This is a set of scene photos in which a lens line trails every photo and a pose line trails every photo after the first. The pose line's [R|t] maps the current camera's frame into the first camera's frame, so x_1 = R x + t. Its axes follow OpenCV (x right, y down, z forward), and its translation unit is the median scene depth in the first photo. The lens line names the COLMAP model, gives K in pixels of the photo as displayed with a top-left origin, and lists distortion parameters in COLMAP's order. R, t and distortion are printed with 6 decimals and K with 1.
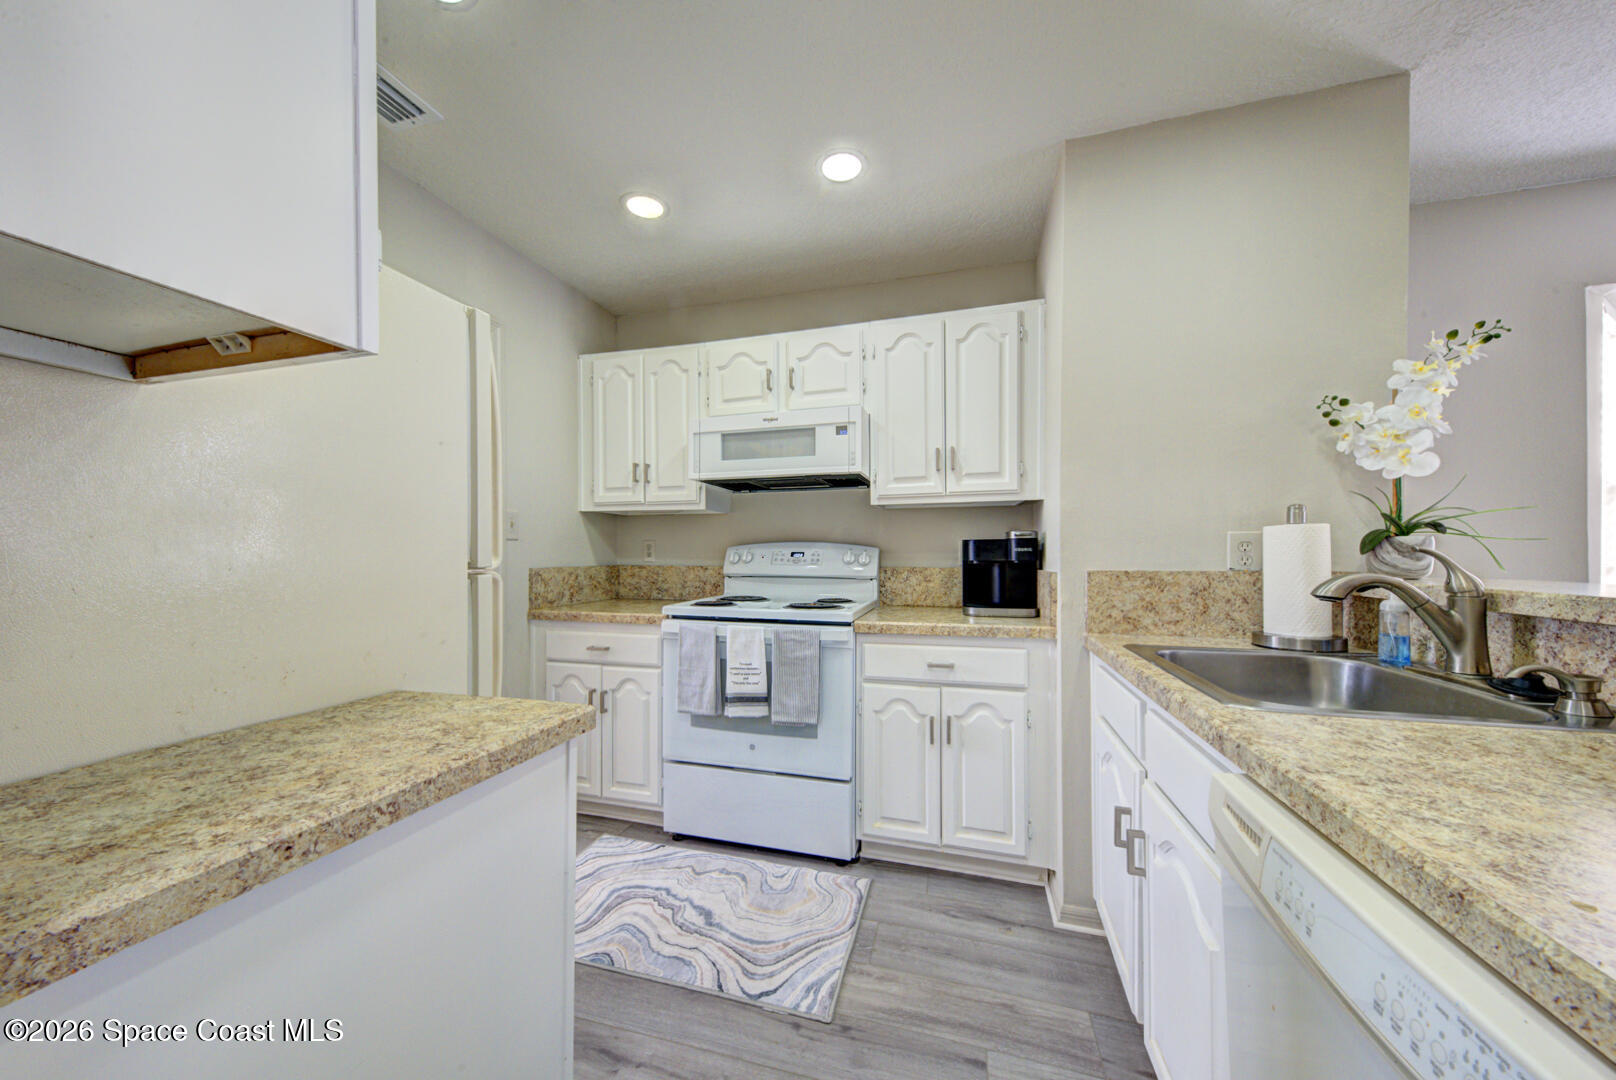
lens RADIAL K [[553.6, 0, 805.1], [0, 553.6, 555.2], [0, 0, 1]] dist [0.031930, -0.007341]
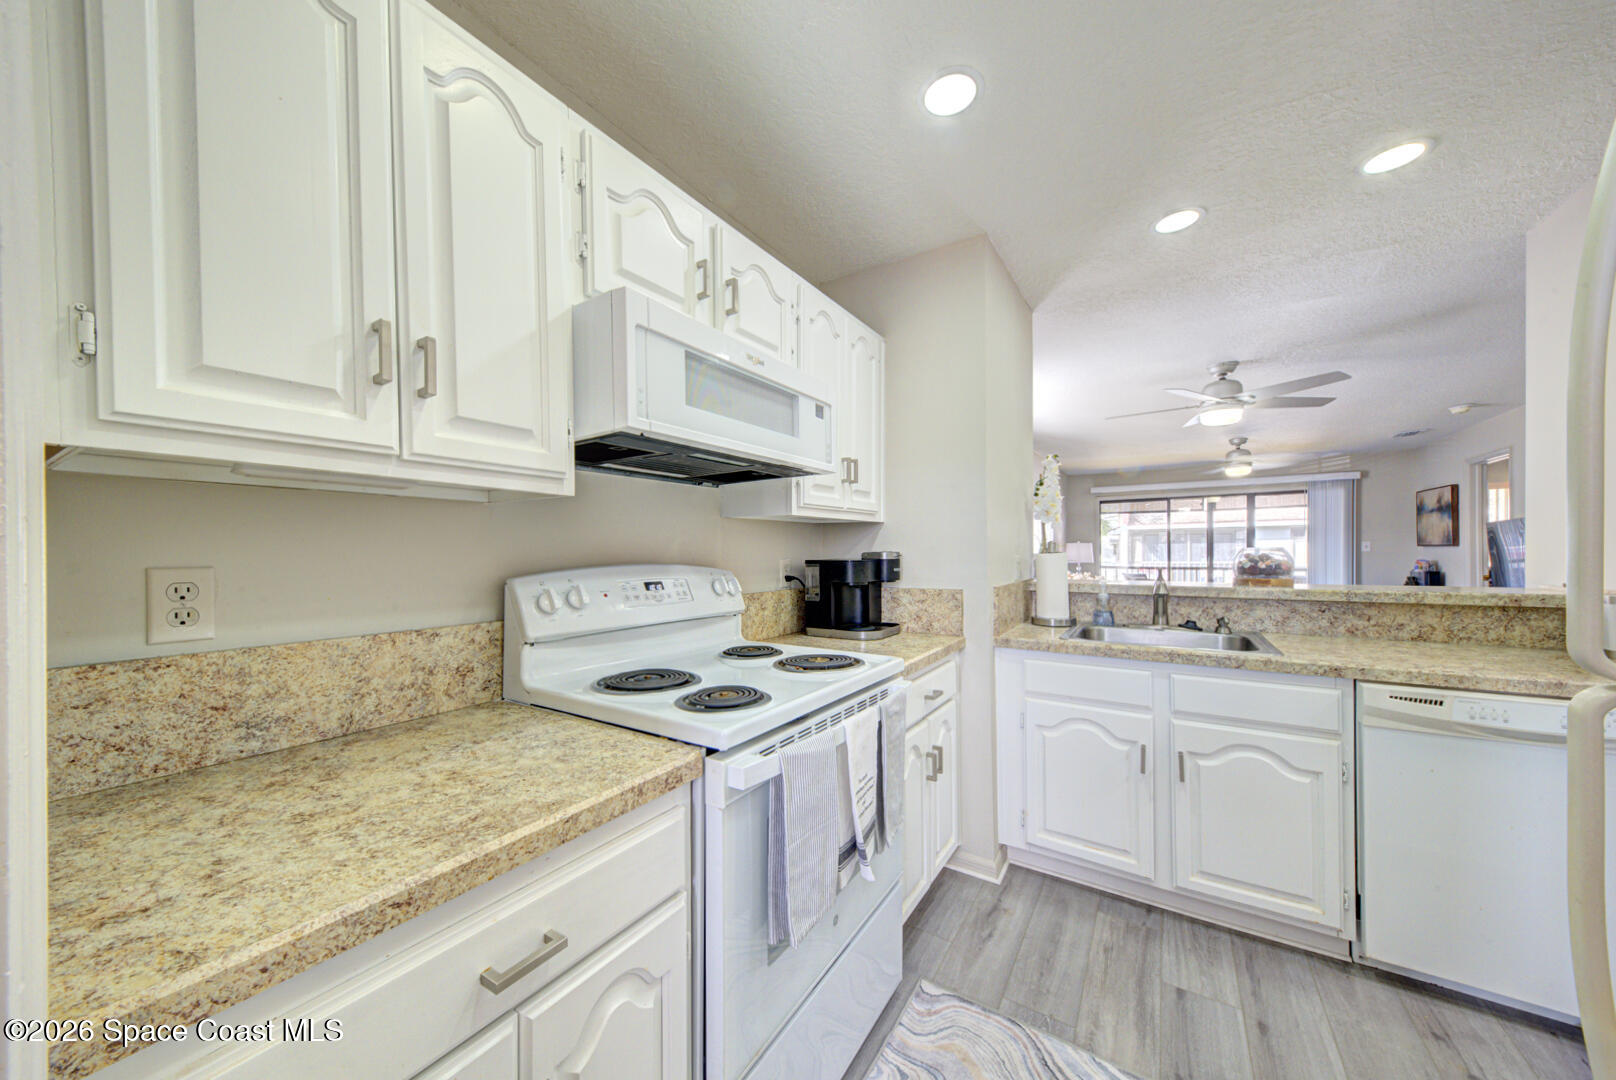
lens RADIAL K [[553.6, 0, 805.1], [0, 553.6, 555.2], [0, 0, 1]] dist [0.031930, -0.007341]
pose [[0.288311, -0.006928, 0.957512, -0.609064], [0.011191, 0.999930, 0.003865, -0.039390], [-0.957471, 0.009601, 0.288369, 0.778044]]
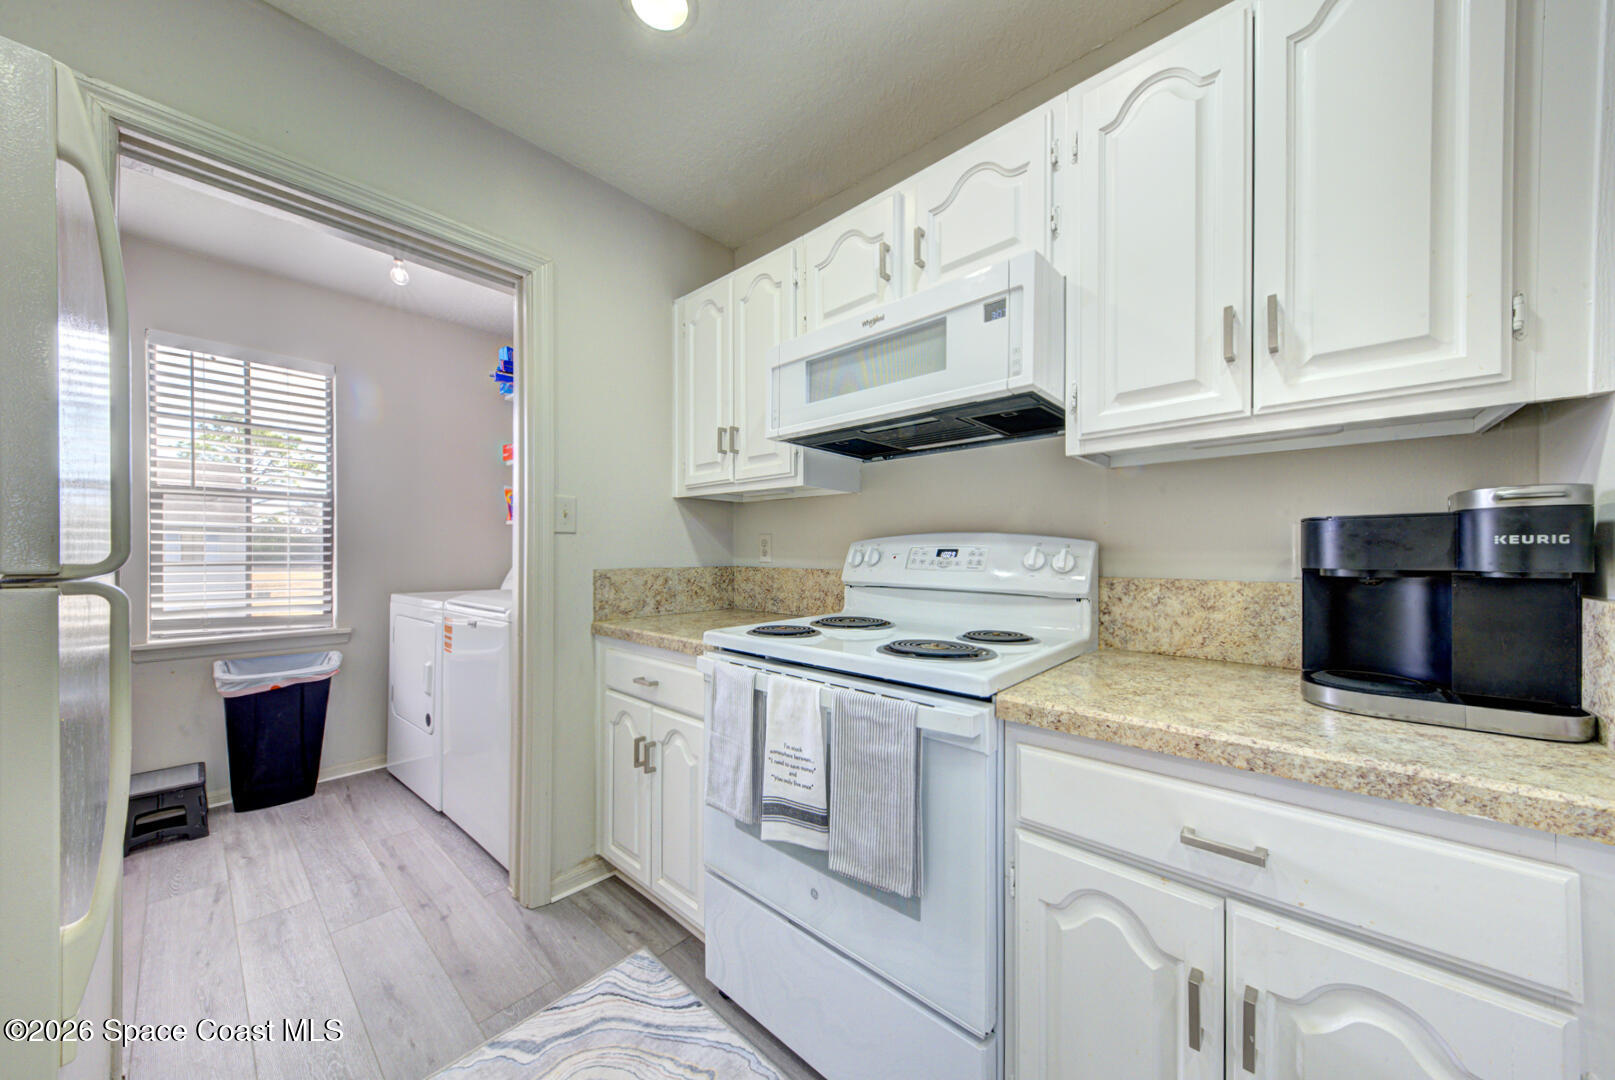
lens RADIAL K [[553.3, 0, 804.6], [0, 553.3, 555.2], [0, 0, 1]] dist [0.031930, -0.007341]
pose [[0.899287, 0.004288, -0.437337, 0.128903], [-0.004307, 0.999990, 0.000946, 0.001367], [0.437337, 0.001033, 0.899297, 0.439857]]
